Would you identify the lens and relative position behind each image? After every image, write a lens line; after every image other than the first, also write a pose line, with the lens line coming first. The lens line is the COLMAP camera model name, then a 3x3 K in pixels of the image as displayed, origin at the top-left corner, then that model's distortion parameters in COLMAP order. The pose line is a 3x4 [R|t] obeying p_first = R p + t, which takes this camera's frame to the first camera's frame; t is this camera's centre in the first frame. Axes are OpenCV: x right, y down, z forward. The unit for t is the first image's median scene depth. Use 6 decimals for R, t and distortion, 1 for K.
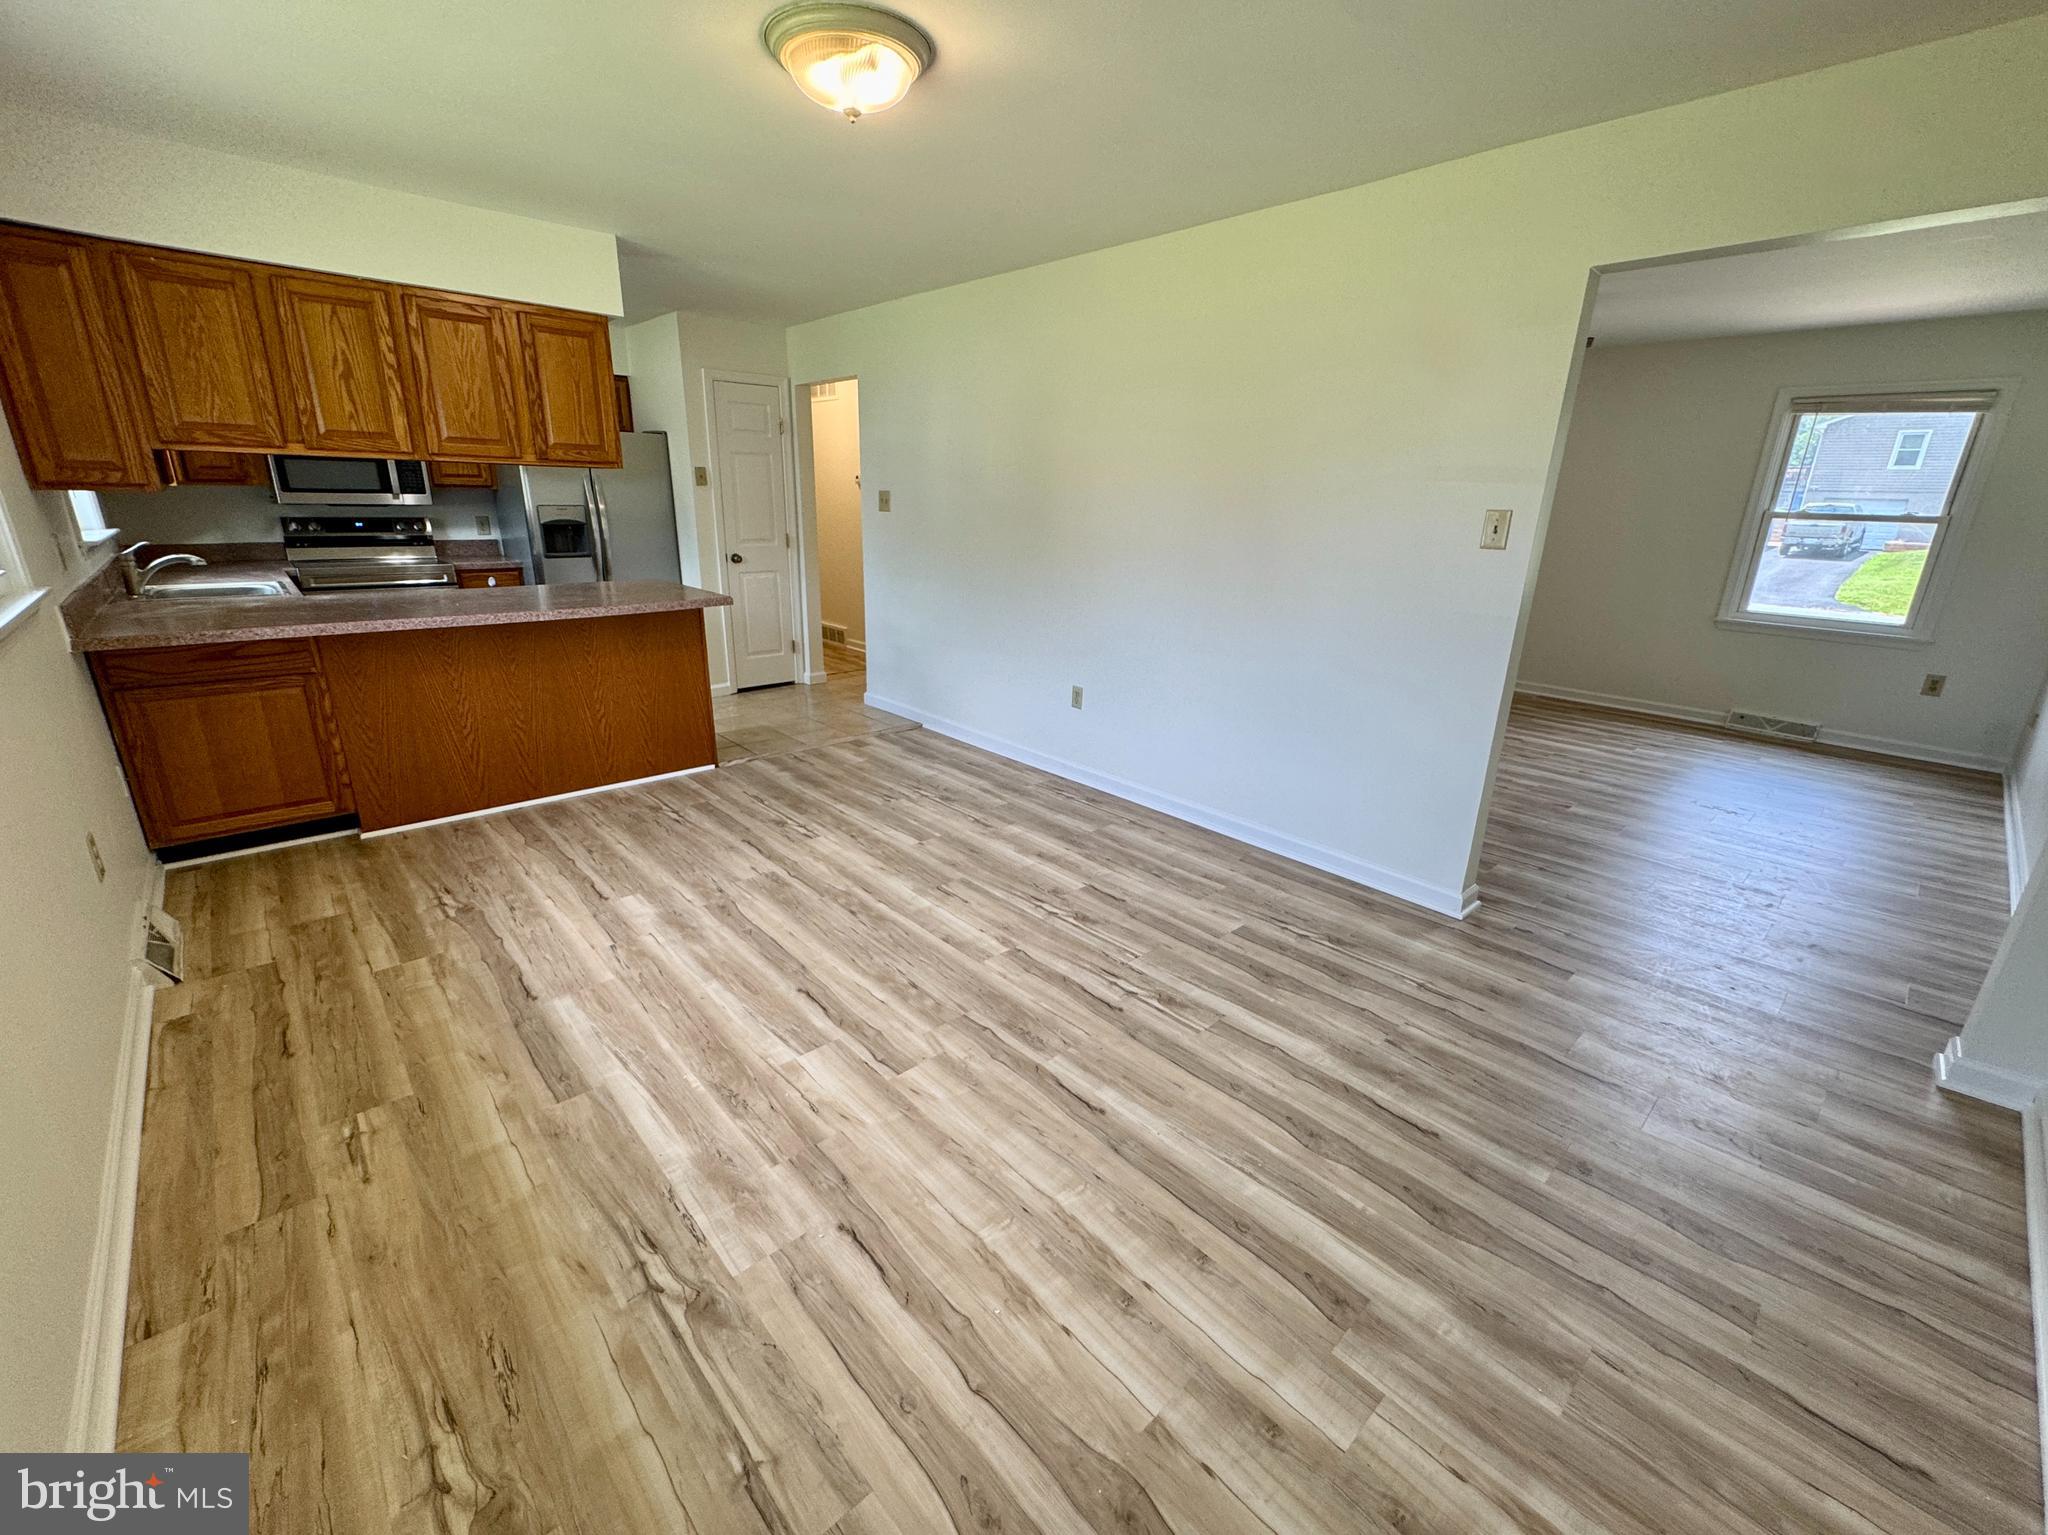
lens RADIAL K [[842.1, 0, 1031.6], [0, 842.1, 773.7], [0, 0, 1]] dist [-0.003226, -0.000108]
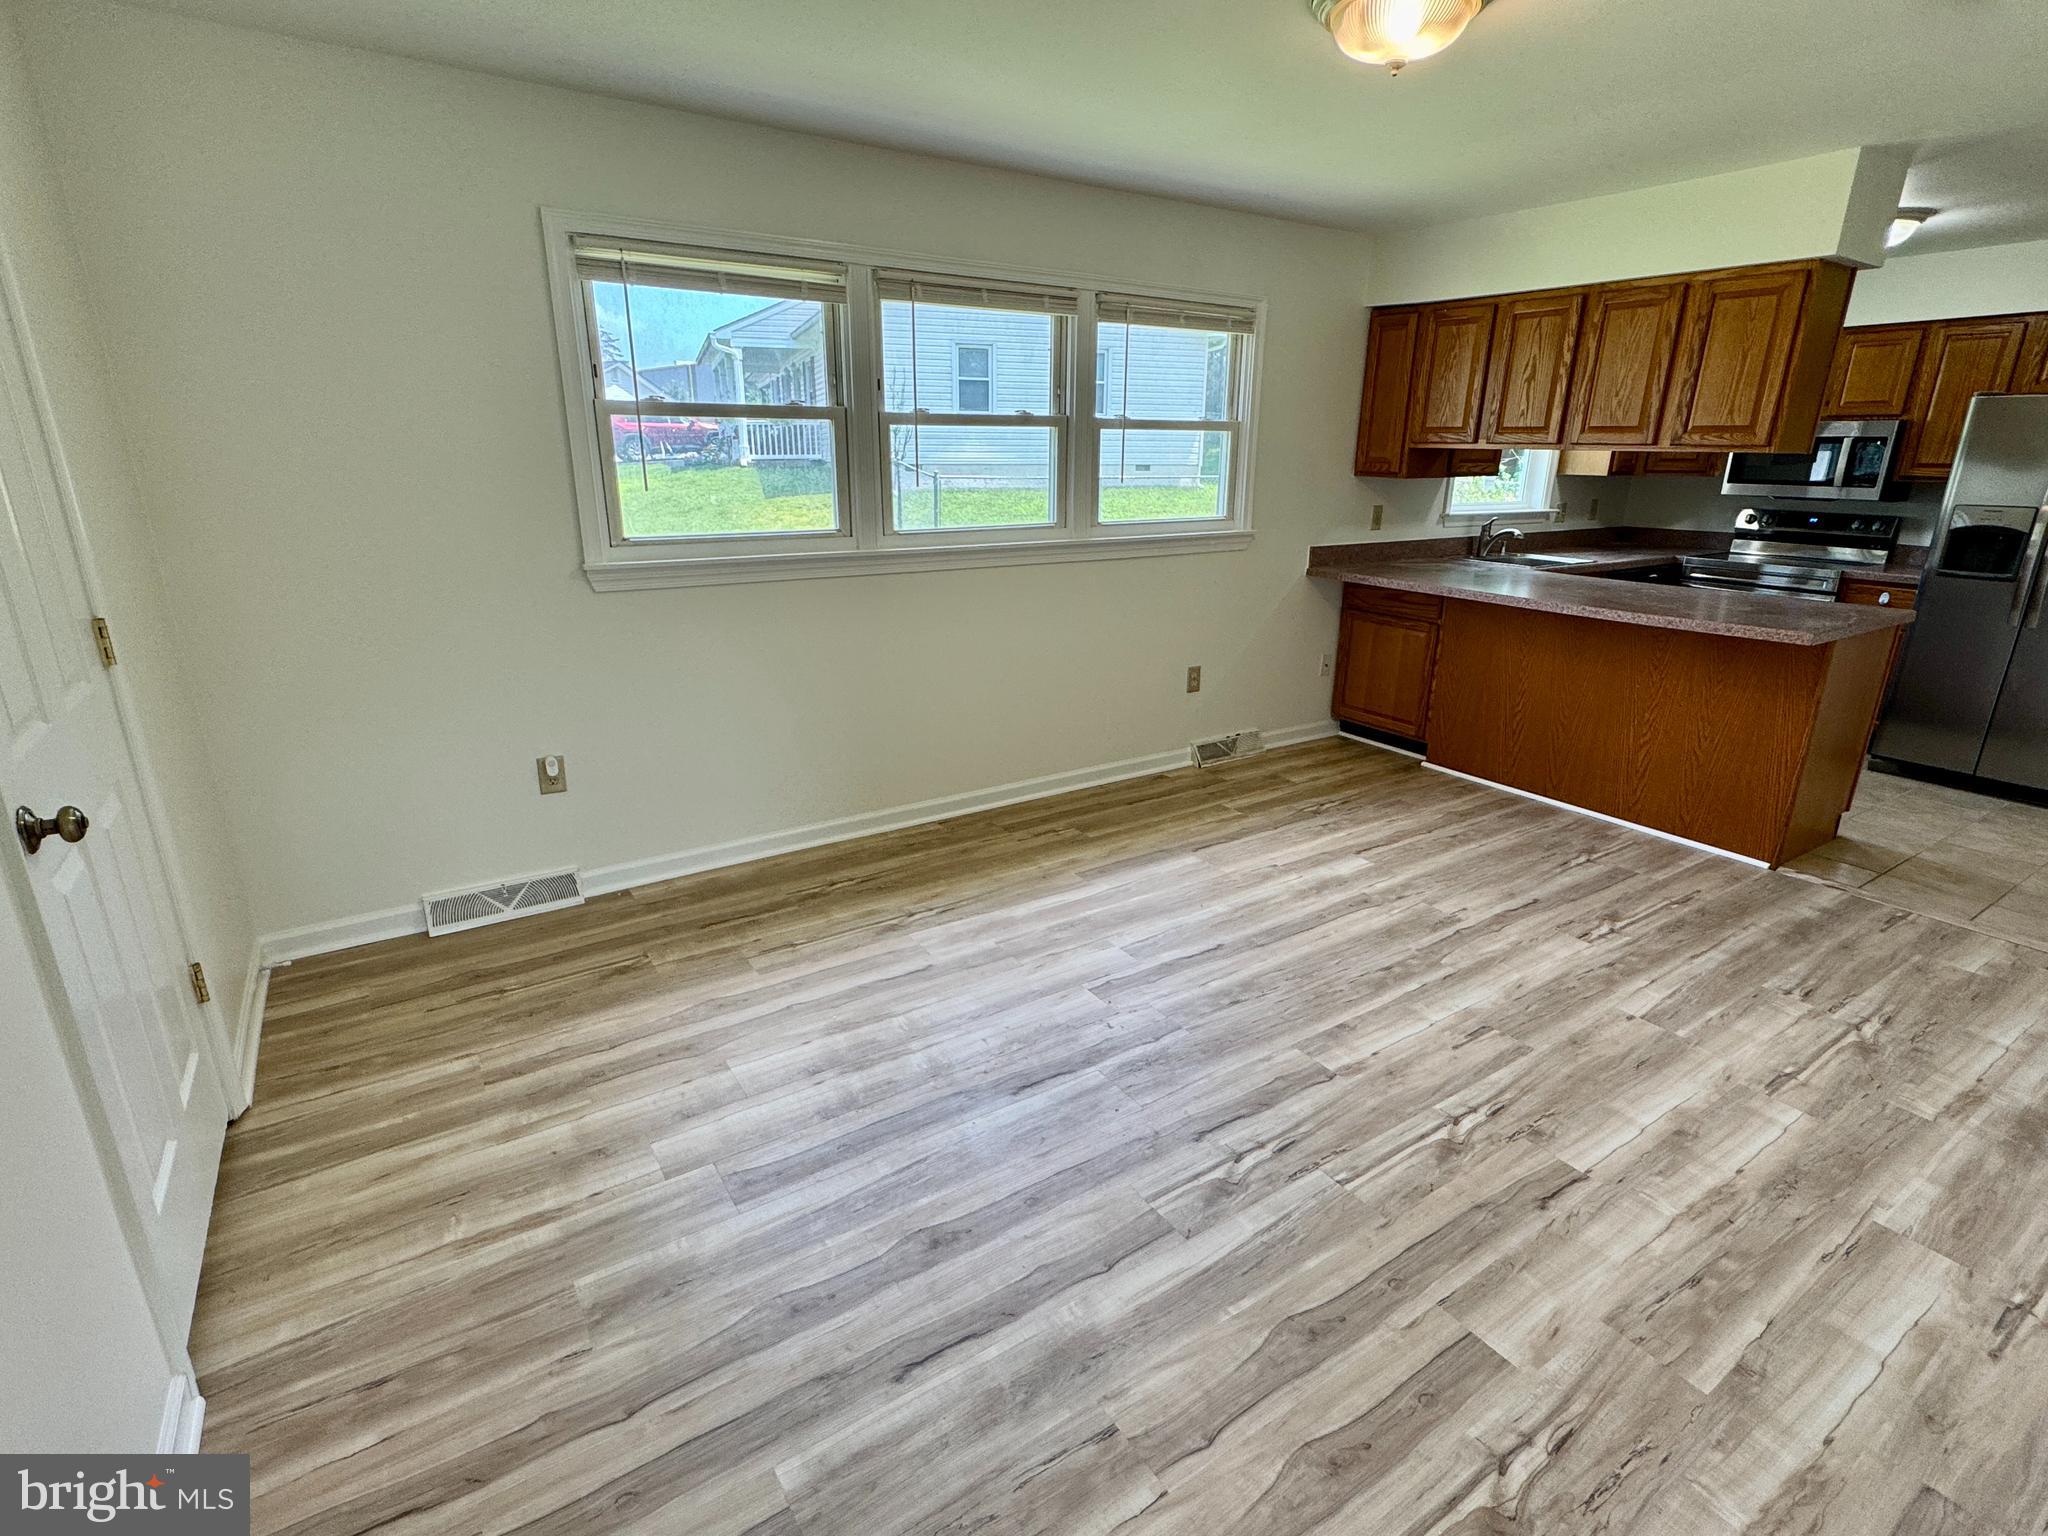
lens RADIAL K [[988.7, 0, 1020.6], [0, 988.7, 773.4], [0, 0, 1]] dist [-0.002695, -0.001431]
pose [[-0.166419, 0.283743, -0.944349, 0.776876], [-0.325896, 0.888058, 0.324261, -0.224636], [0.930643, 0.361723, -0.055319, 0.678554]]
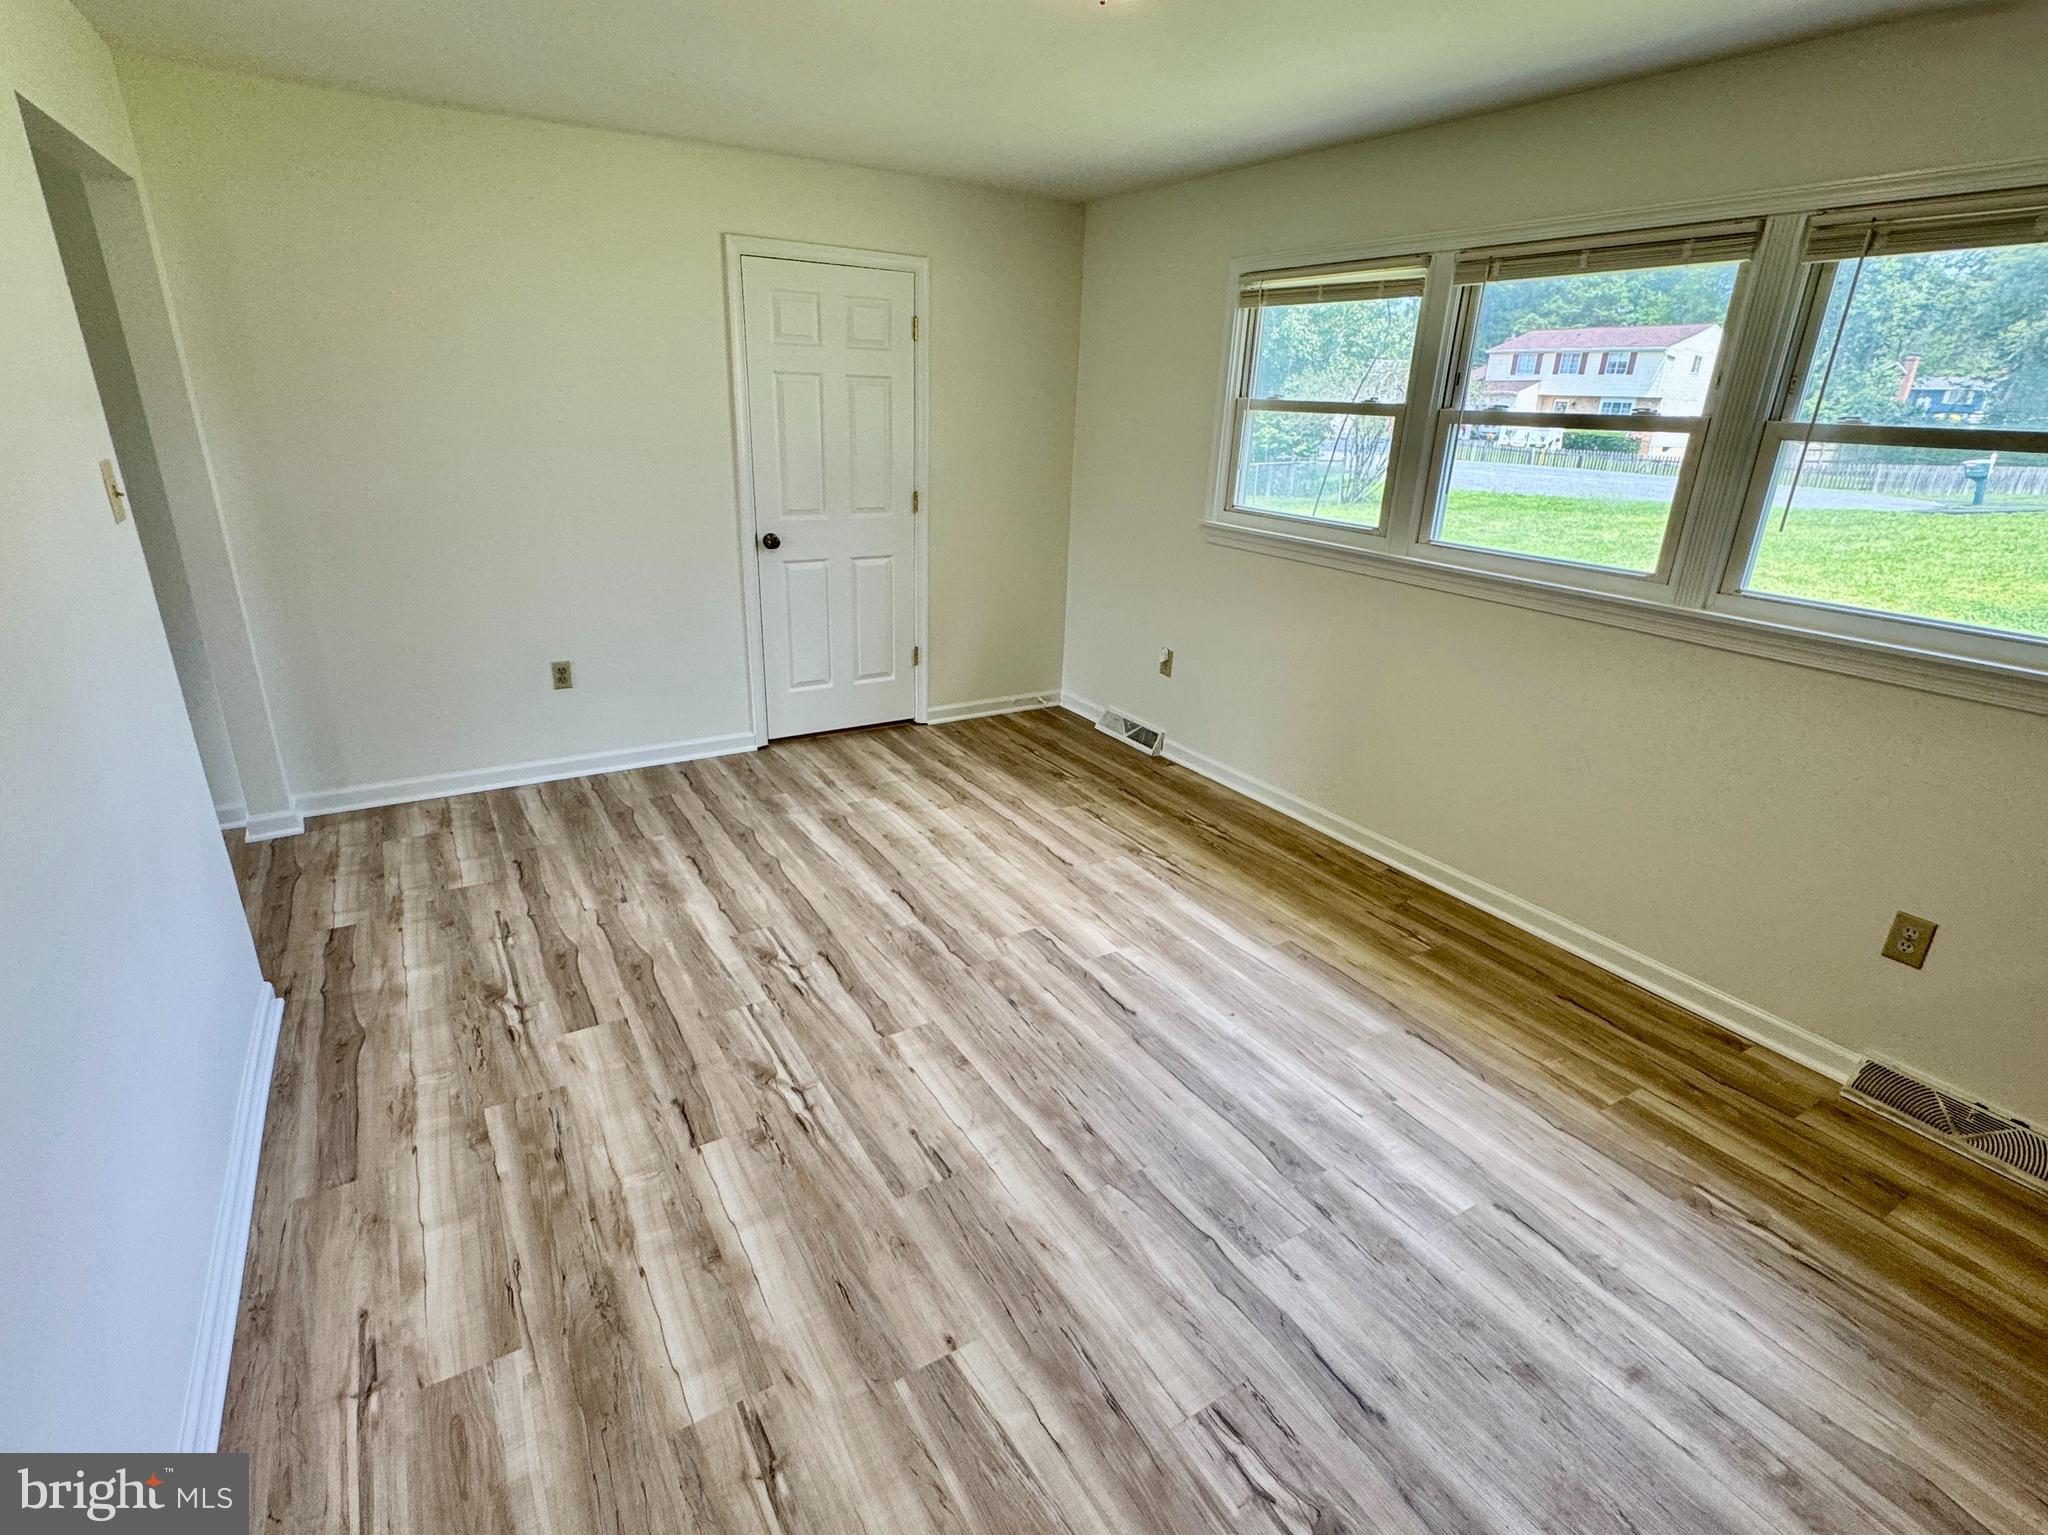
lens RADIAL K [[988.7, 0, 1020.6], [0, 988.7, 772.9], [0, 0, 1]] dist [-0.002695, -0.001431]
pose [[-0.978798, -0.122555, 0.164118, -0.268387], [0.010138, 0.771279, 0.636416, -0.576784], [-0.204577, 0.624587, -0.753684, 1.505802]]
